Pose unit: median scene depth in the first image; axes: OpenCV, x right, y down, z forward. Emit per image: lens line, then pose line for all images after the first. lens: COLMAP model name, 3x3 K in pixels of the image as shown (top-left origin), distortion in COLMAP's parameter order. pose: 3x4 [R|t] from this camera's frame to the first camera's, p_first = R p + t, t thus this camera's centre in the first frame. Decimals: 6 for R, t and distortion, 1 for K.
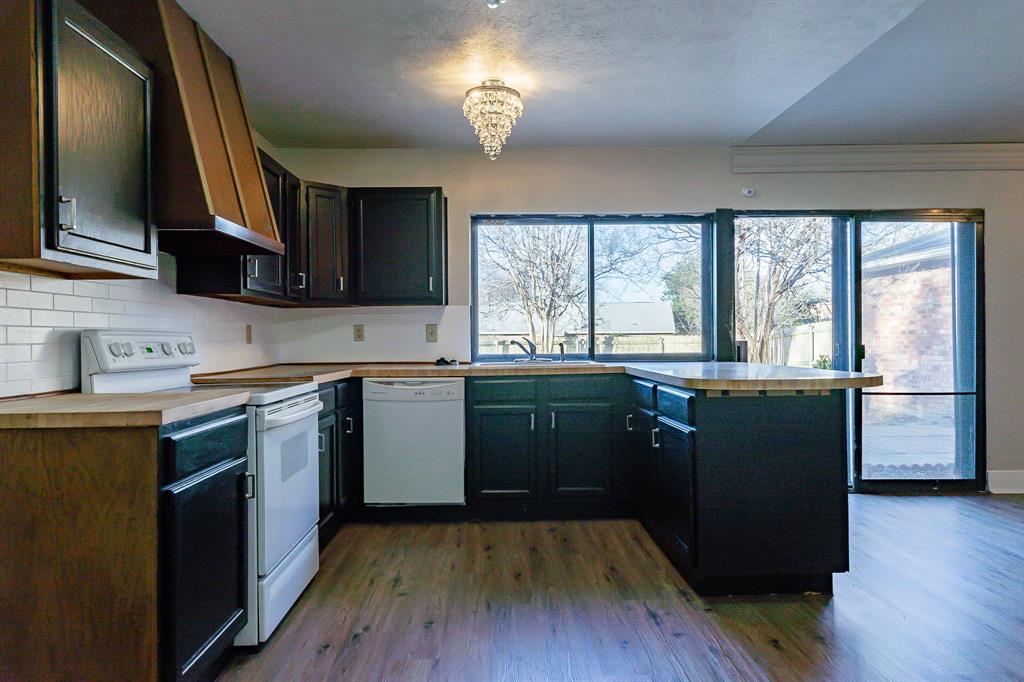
lens RADIAL K [[649.6, 0, 516.7], [0, 649.6, 335.5], [0, 0, 1]] dist [0.016916, -0.002103]
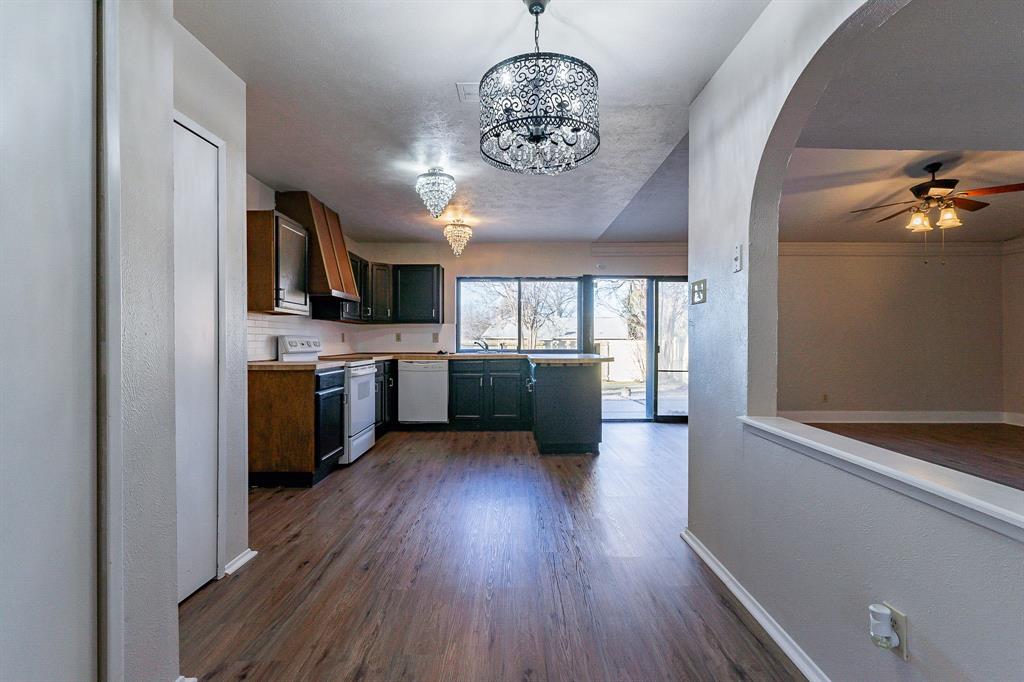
lens RADIAL K [[448.6, 0, 512.0], [0, 448.6, 341.0], [0, 0, 1]] dist [0.003130, 0.000155]
pose [[0.999764, 0.007352, -0.020442, 0.219862], [-0.007301, 0.999970, 0.002586, 0.000736], [0.020461, -0.002436, 0.999788, -0.591305]]
